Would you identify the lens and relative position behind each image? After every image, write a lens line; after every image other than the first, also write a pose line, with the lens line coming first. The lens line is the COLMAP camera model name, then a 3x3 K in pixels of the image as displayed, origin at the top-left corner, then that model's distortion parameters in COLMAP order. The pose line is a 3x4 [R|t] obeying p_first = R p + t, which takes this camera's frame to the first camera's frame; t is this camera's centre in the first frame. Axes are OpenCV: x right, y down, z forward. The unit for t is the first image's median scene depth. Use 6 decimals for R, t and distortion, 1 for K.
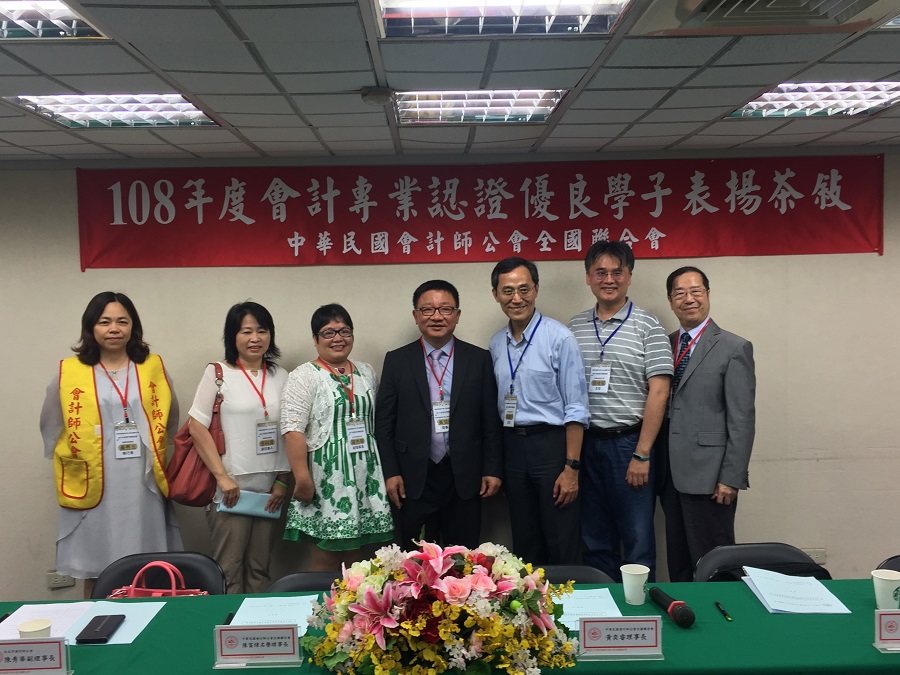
lens RADIAL K [[924.5, 0, 450.0], [0, 924.5, 337.5], [0, 0, 1]] dist [0.022215, 0.011244]
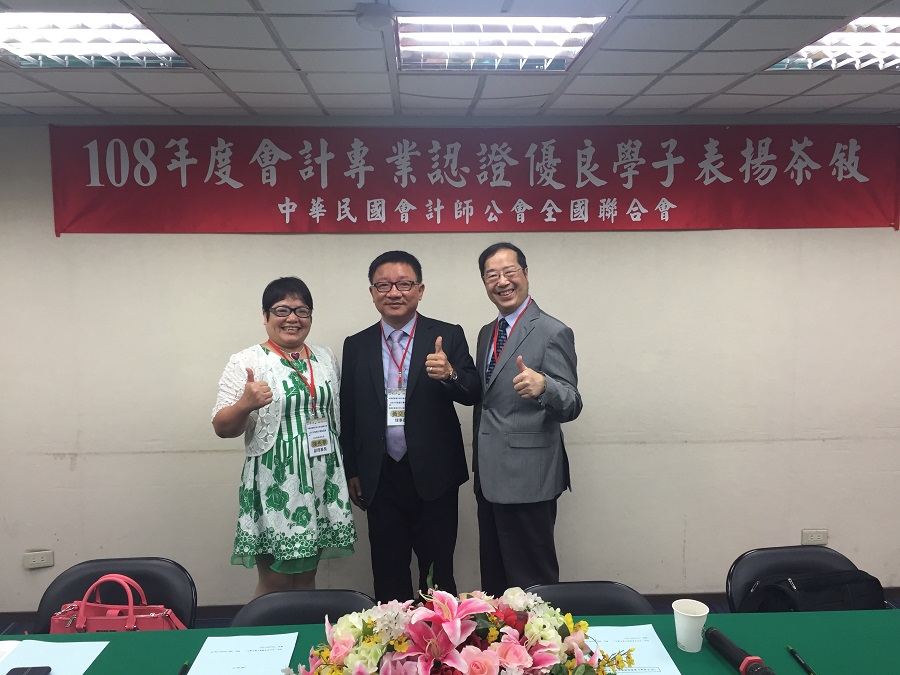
lens RADIAL K [[860.5, 0, 450.0], [0, 860.5, 337.5], [0, 0, 1]] dist [0.077323, -0.155406]
pose [[0.999878, 0.010464, 0.011590, -0.009639], [-0.010862, 0.999335, 0.034810, -0.004122], [-0.011218, -0.034931, 0.999327, 0.115936]]
